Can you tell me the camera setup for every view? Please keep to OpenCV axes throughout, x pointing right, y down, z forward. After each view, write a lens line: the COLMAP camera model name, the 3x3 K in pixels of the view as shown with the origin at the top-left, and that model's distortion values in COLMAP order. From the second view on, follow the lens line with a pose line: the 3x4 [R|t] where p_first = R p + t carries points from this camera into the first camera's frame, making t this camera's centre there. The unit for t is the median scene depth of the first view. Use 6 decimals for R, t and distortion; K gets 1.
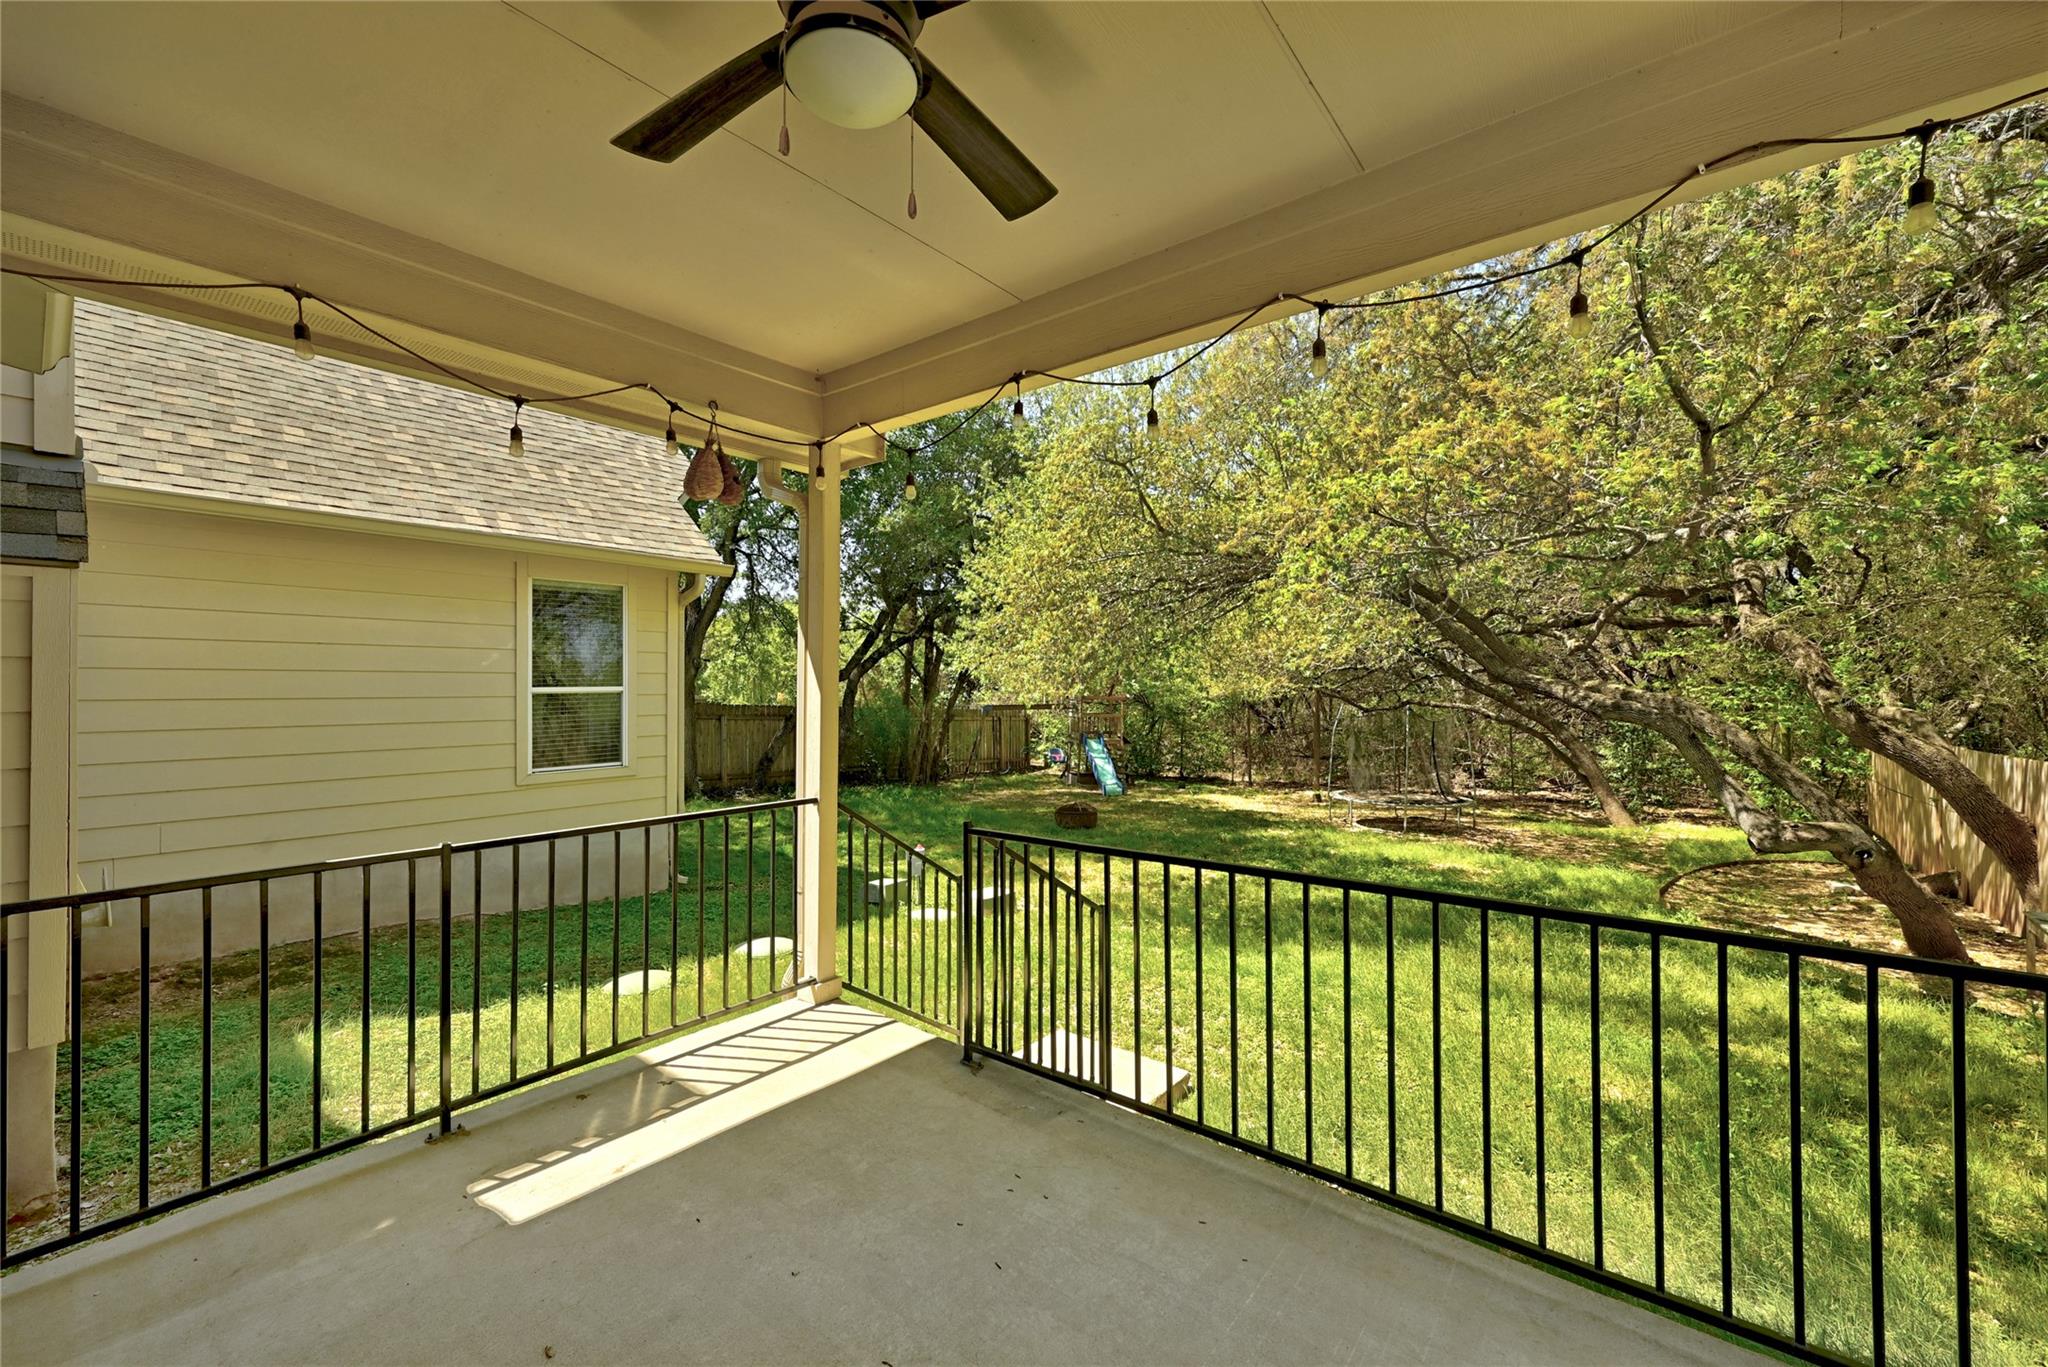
lens RADIAL K [[830.6, 0, 1024.0], [0, 830.6, 683.5], [0, 0, 1]] dist [0.001233, 0.000033]
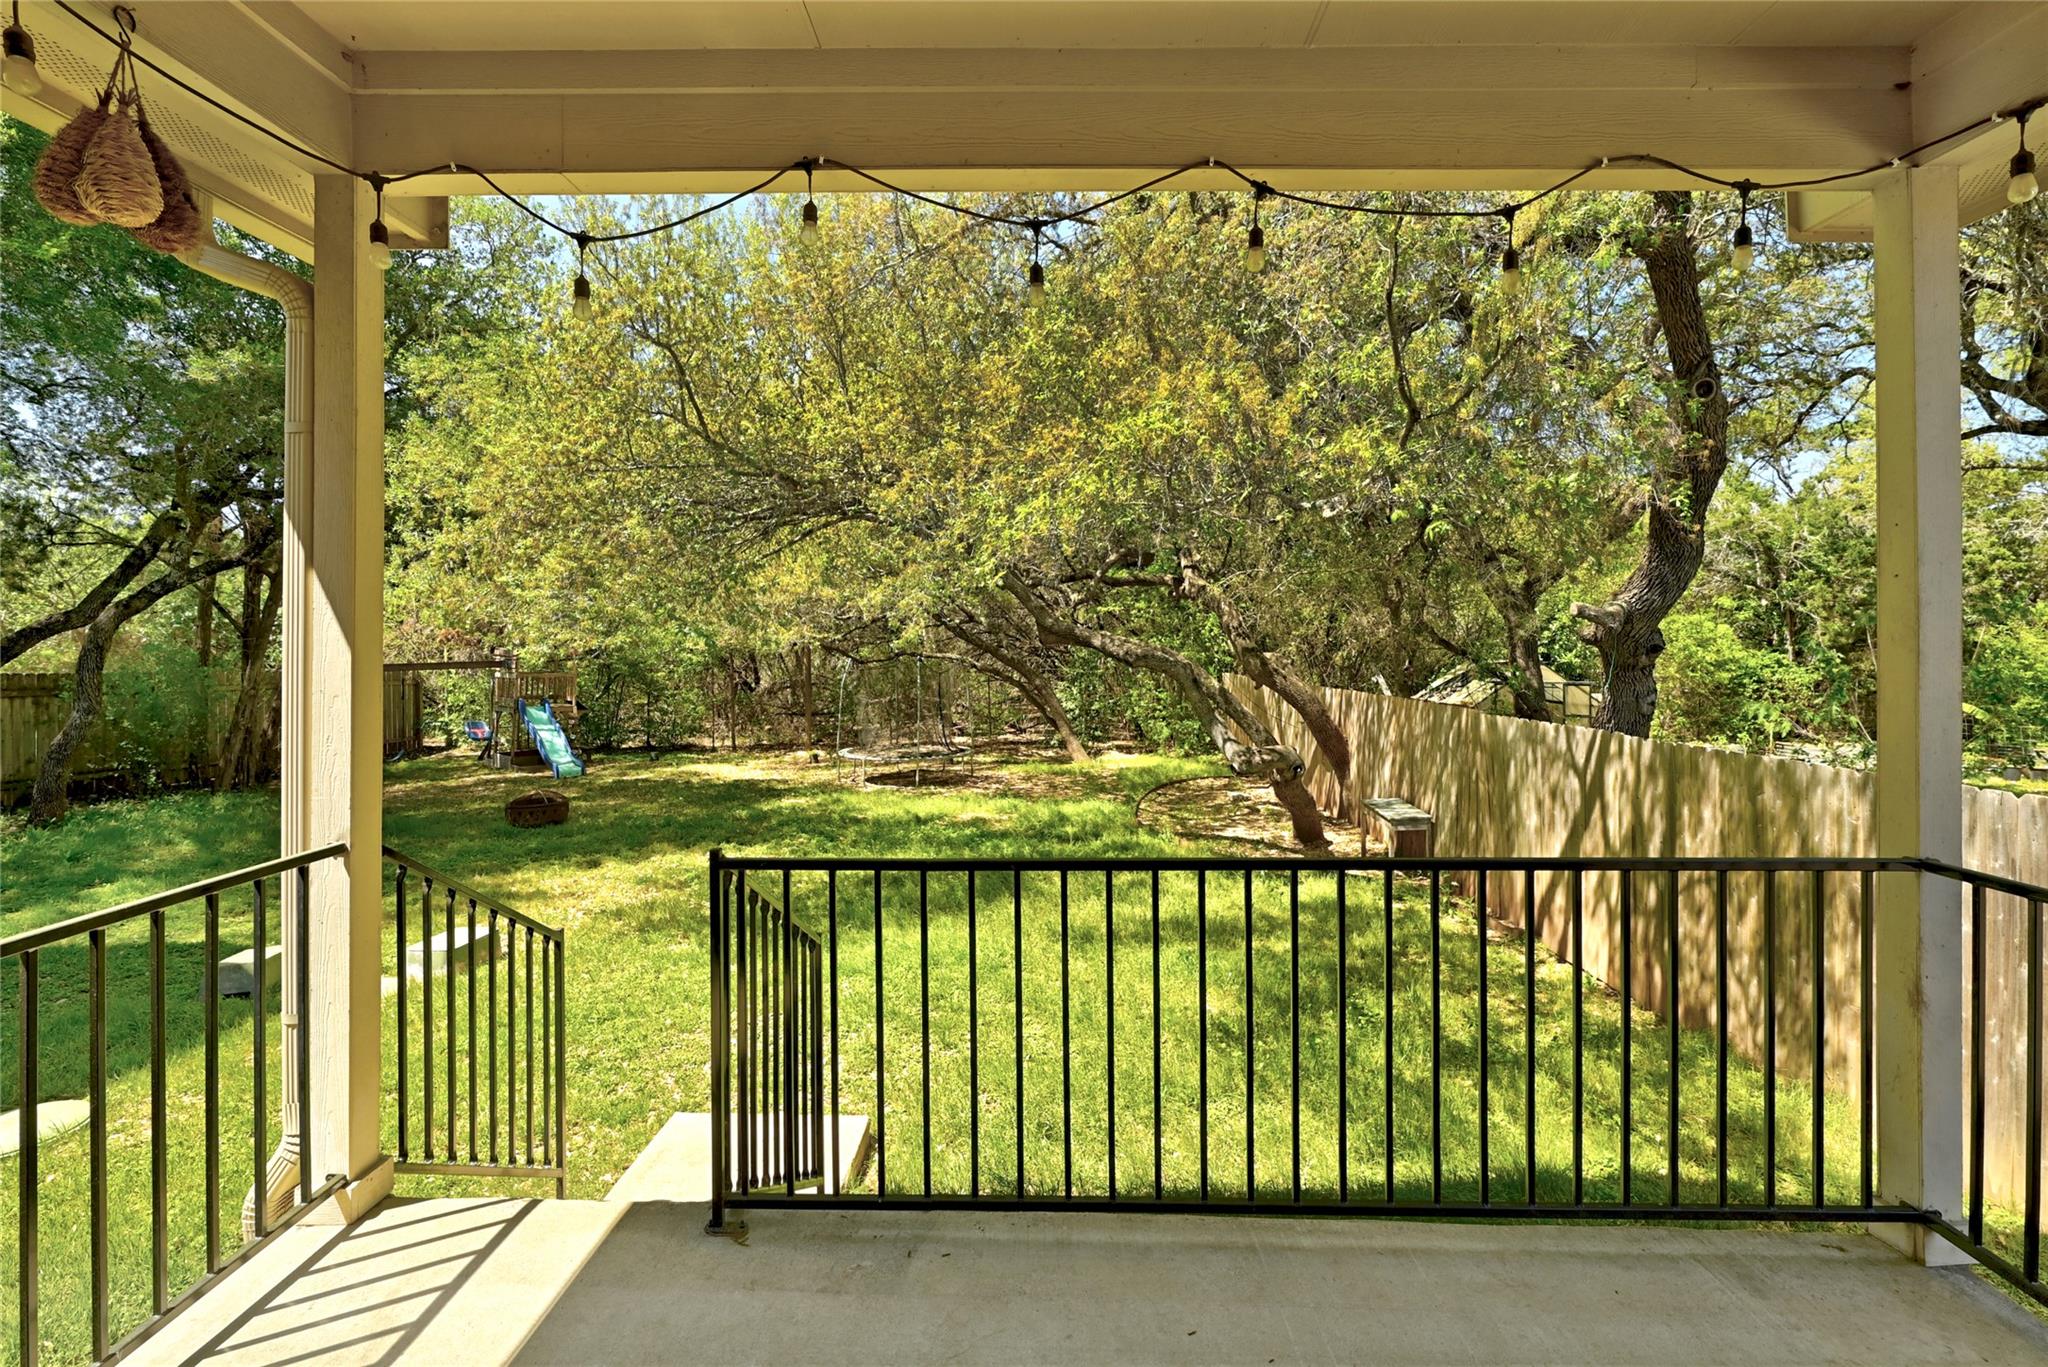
lens RADIAL K [[900.7, 0, 1027.4], [0, 900.7, 653.1], [0, 0, 1]] dist [0.001458, 0.000251]
pose [[0.796063, -0.012131, 0.605093, -0.074806], [-0.000686, 0.999780, 0.020945, 0.000041], [-0.605214, -0.017089, 0.795880, 0.080212]]
